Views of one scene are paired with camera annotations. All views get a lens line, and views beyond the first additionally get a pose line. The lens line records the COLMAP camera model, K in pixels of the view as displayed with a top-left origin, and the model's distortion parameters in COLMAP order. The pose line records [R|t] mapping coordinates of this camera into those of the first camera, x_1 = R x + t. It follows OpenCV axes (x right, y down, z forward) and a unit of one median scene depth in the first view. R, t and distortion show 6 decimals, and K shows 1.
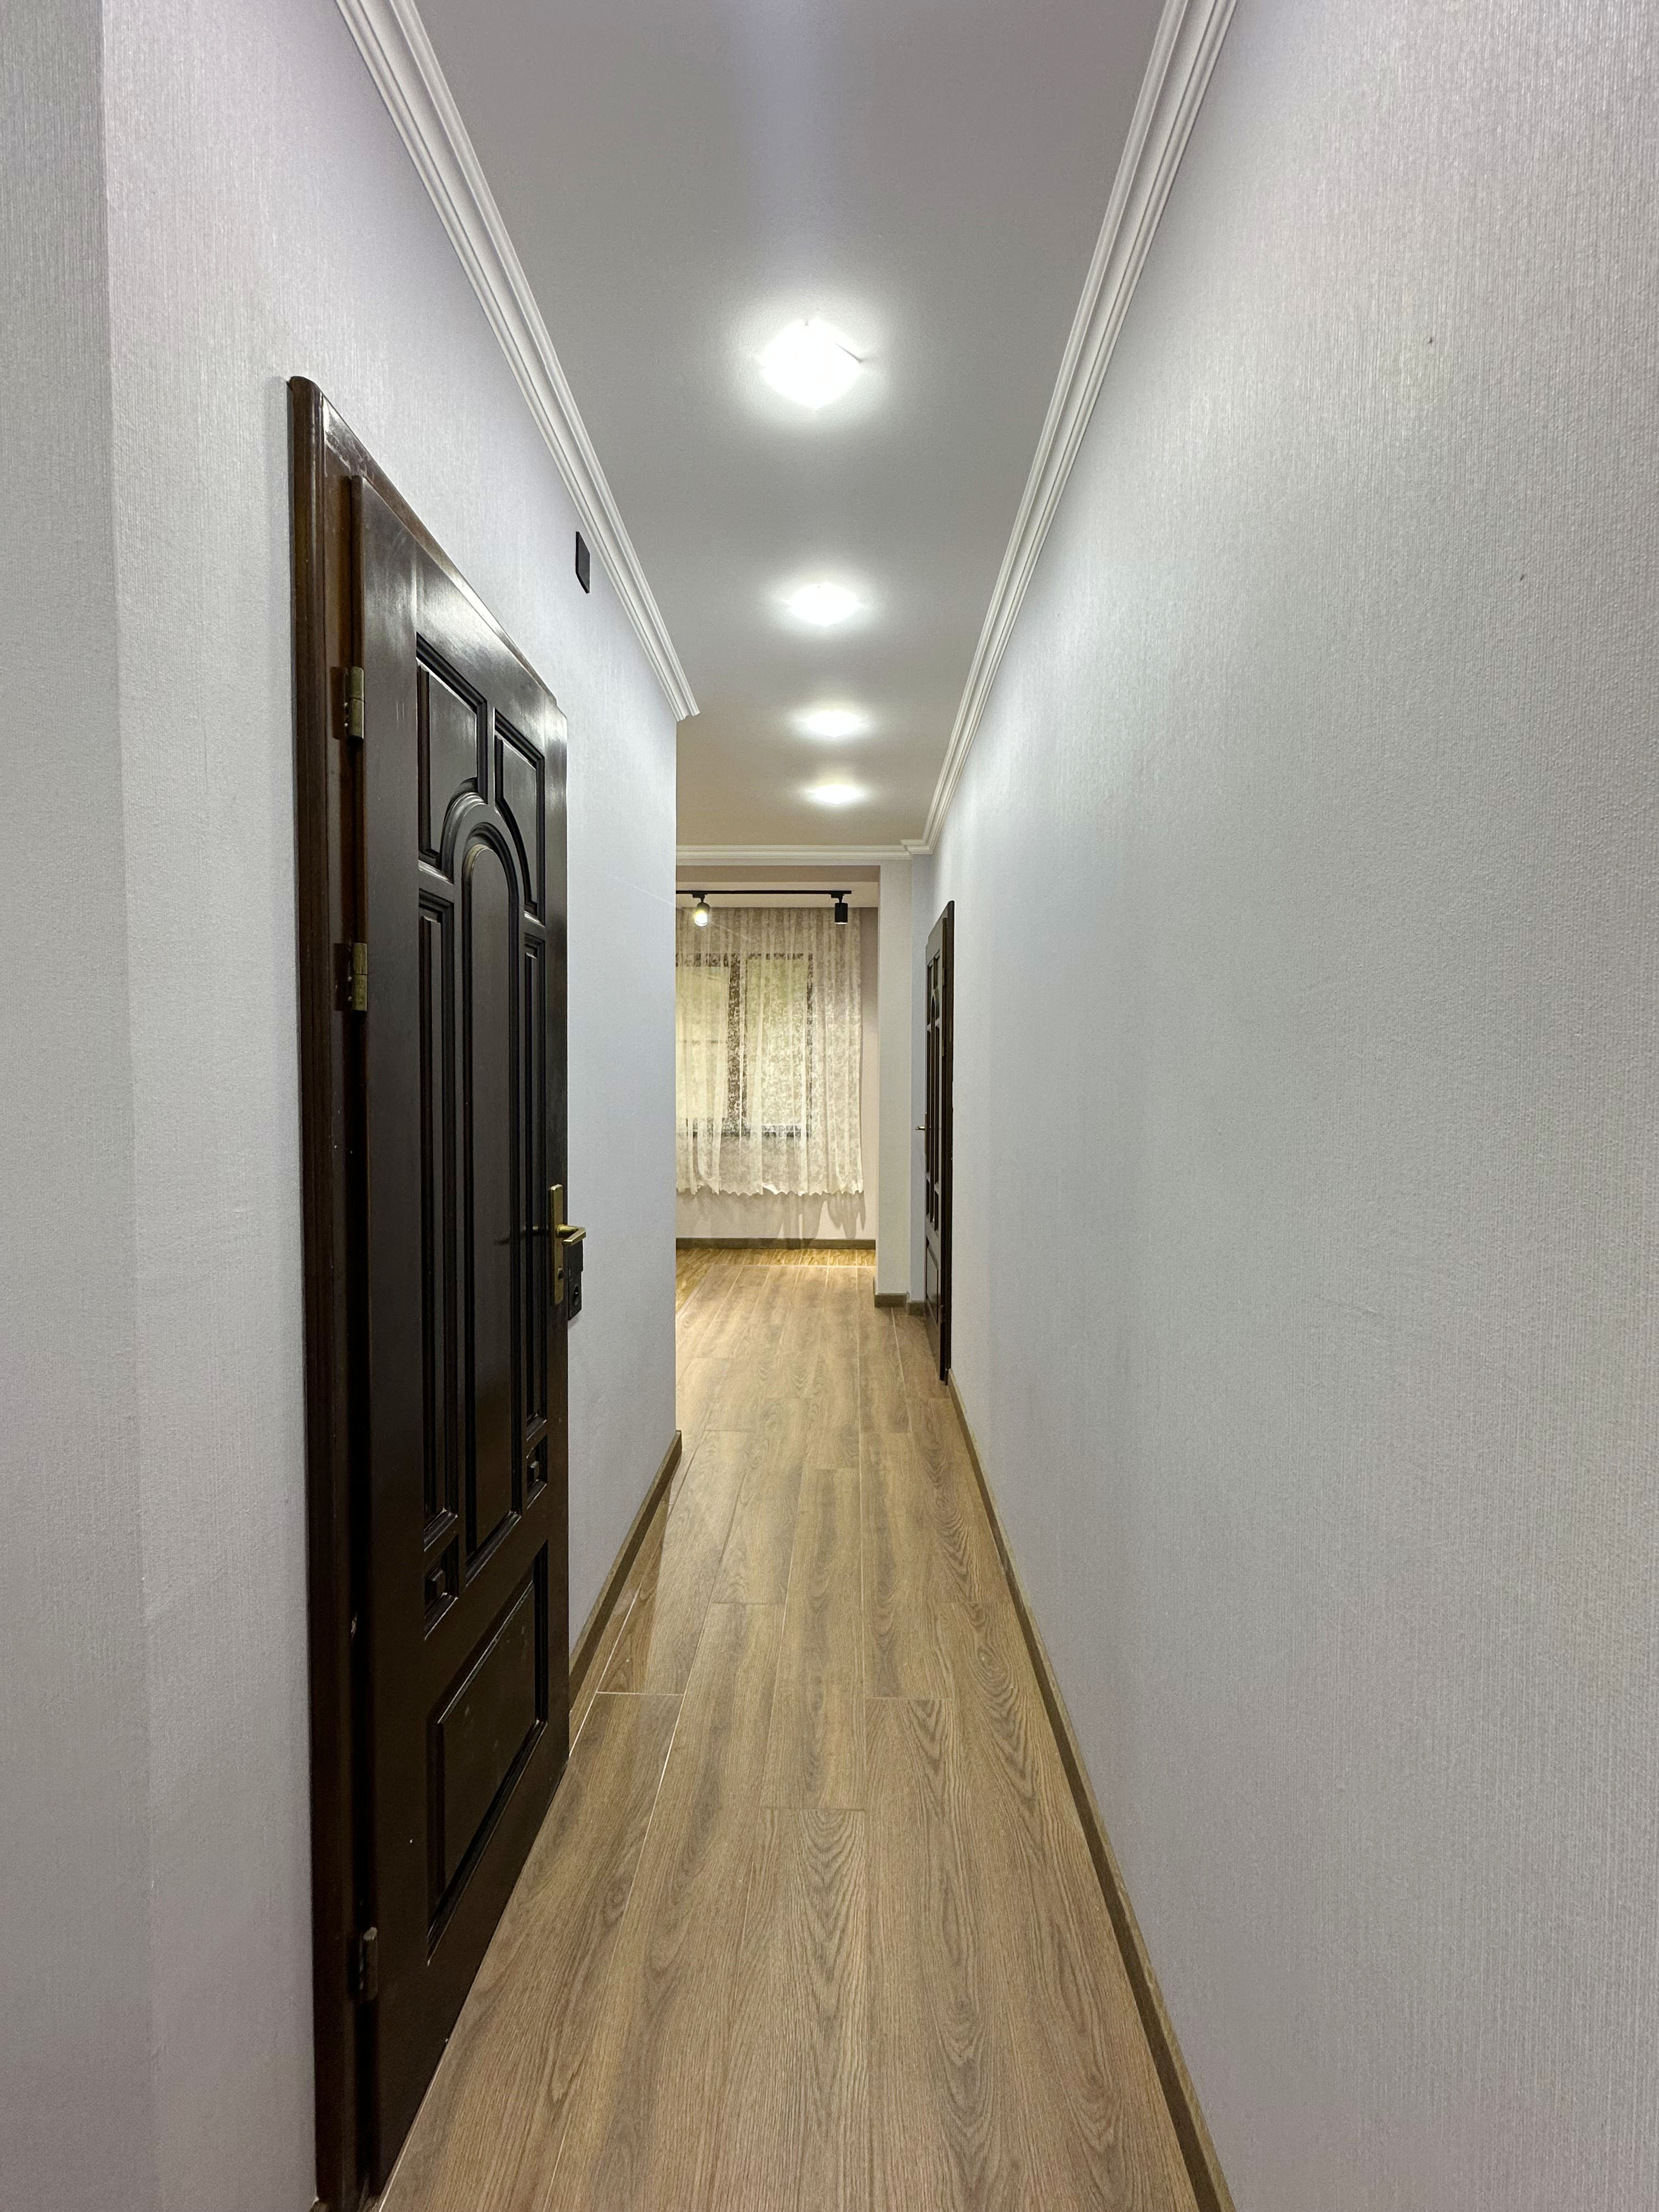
lens RADIAL K [[882.1, 0, 829.2], [0, 882.1, 1103.8], [0, 0, 1]] dist [-0.005597, 0.001828]
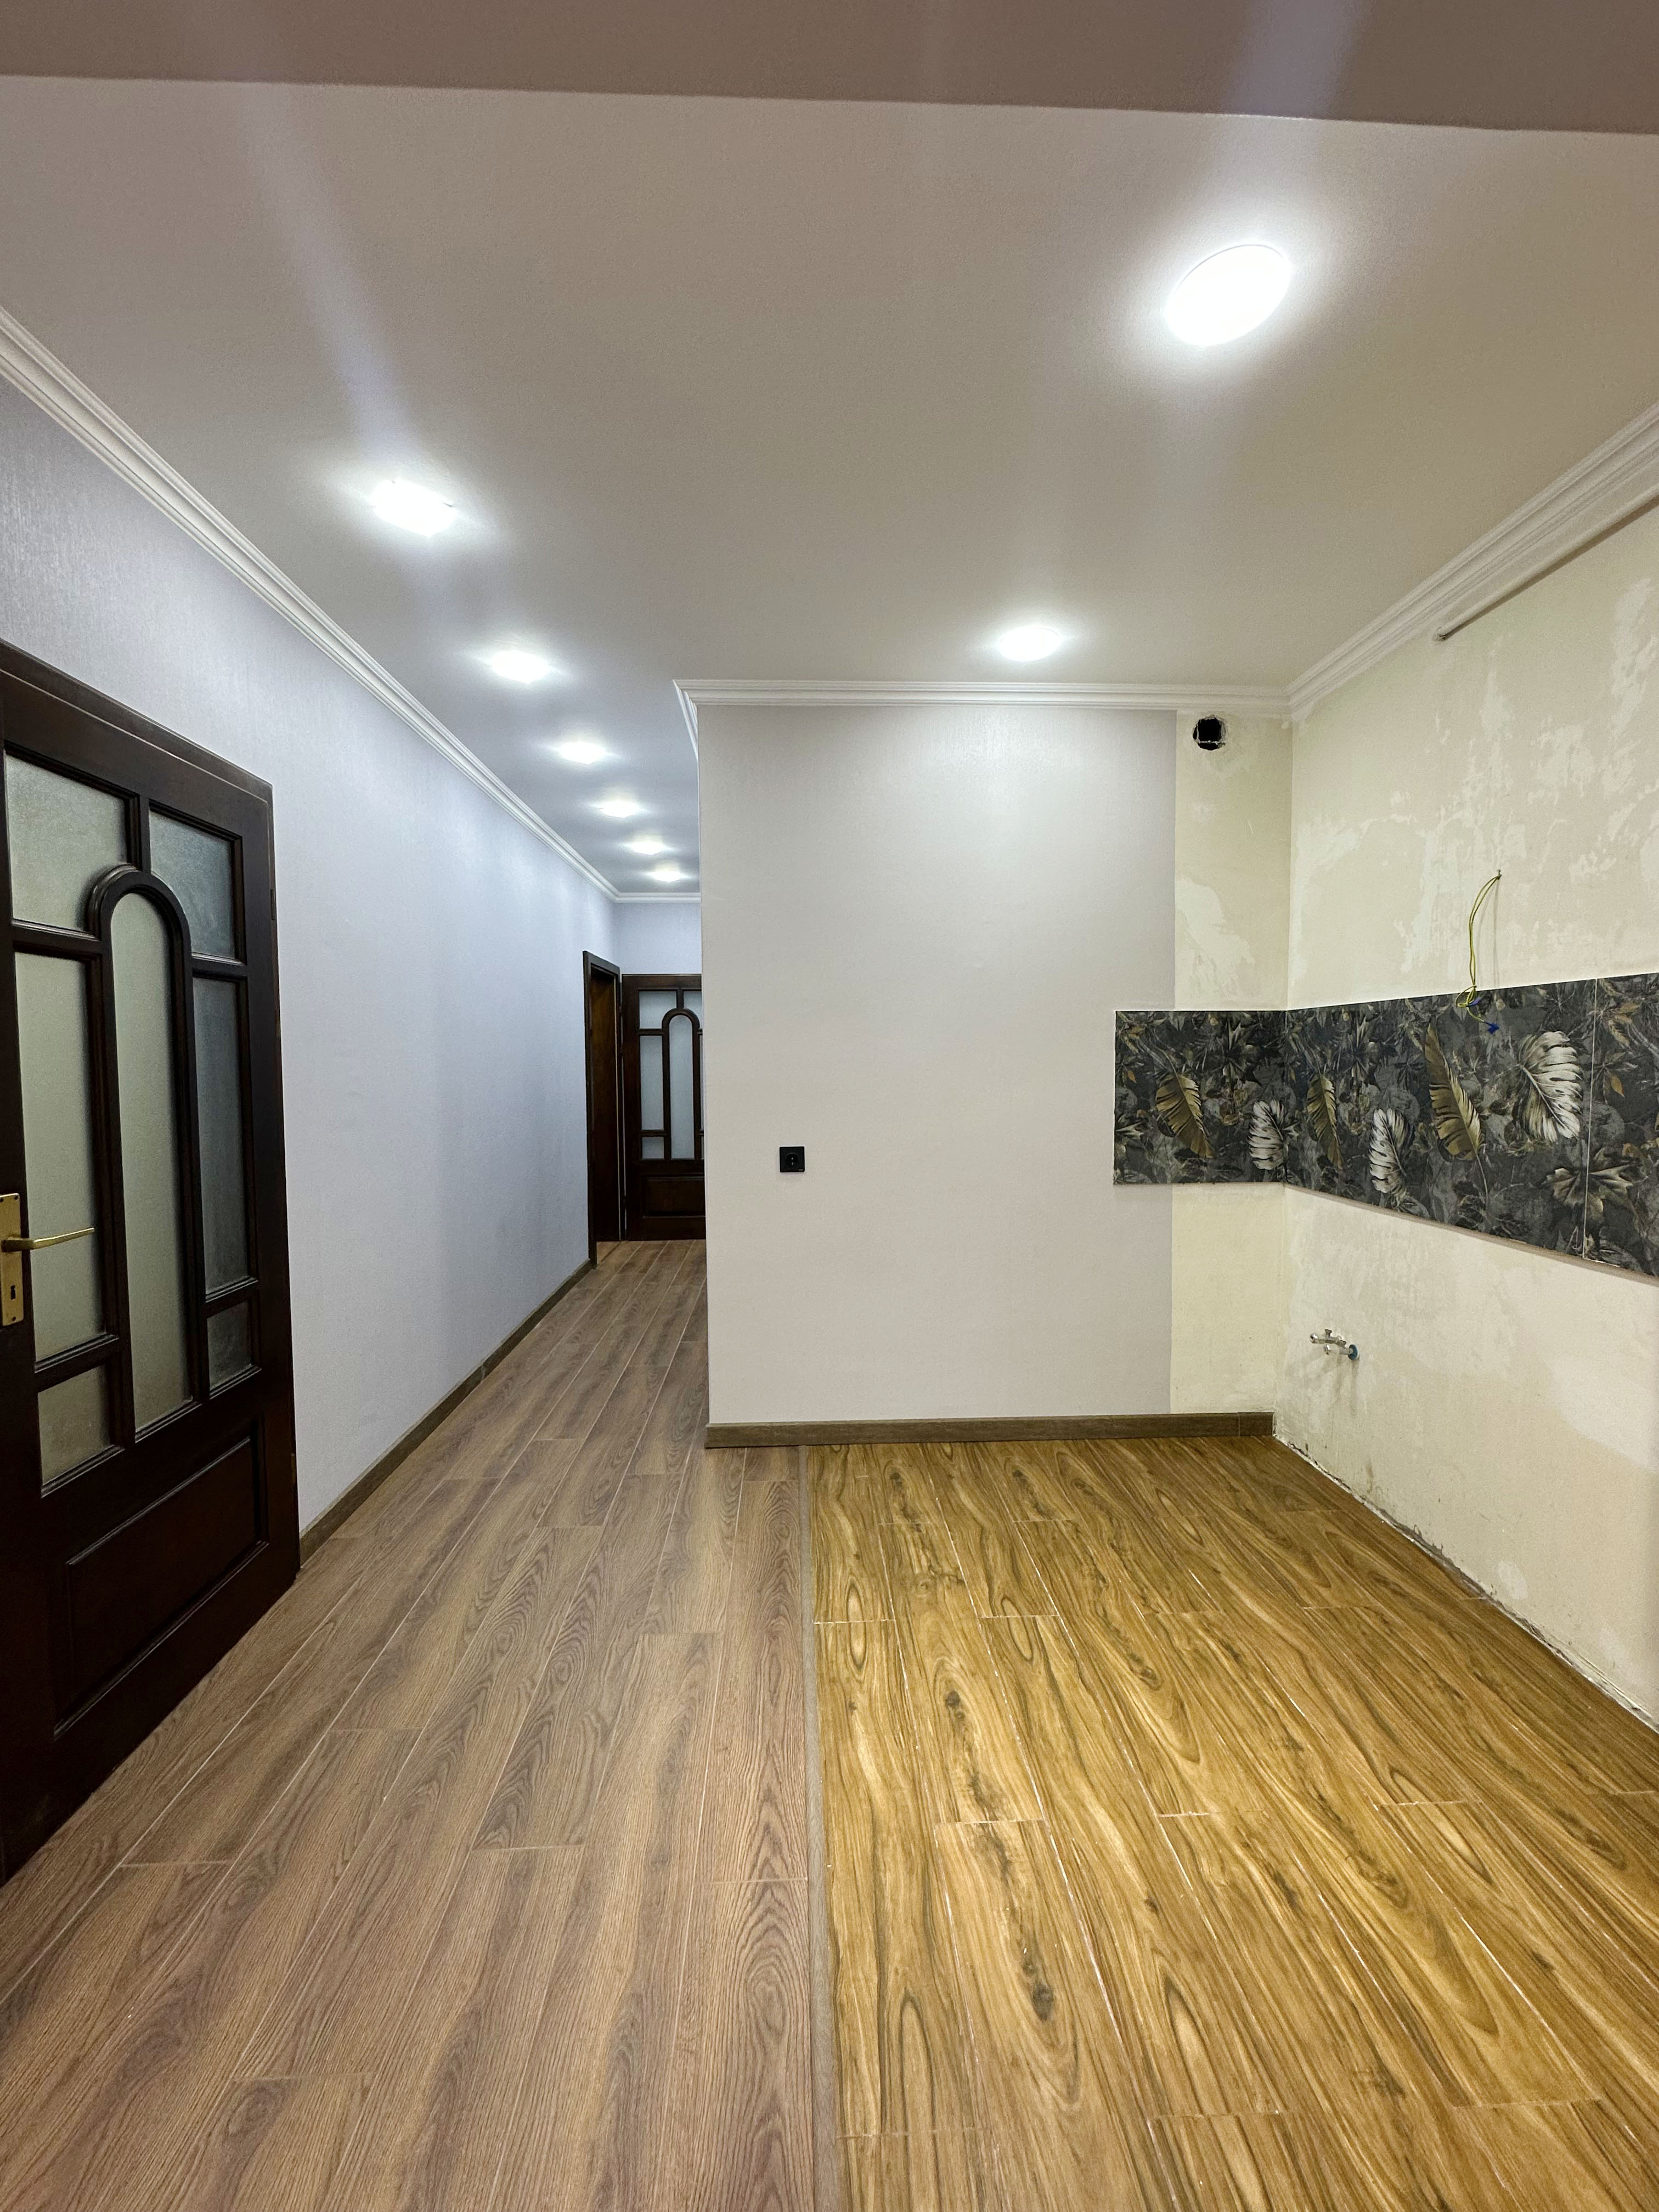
lens RADIAL K [[882.1, 0, 829.2], [0, 882.1, 1103.8], [0, 0, 1]] dist [-0.005597, 0.001828]
pose [[-0.997741, 0.007151, -0.066793, -0.115707], [0.001555, 0.996509, 0.083471, -0.033840], [0.067157, 0.083178, -0.994269, 0.930640]]
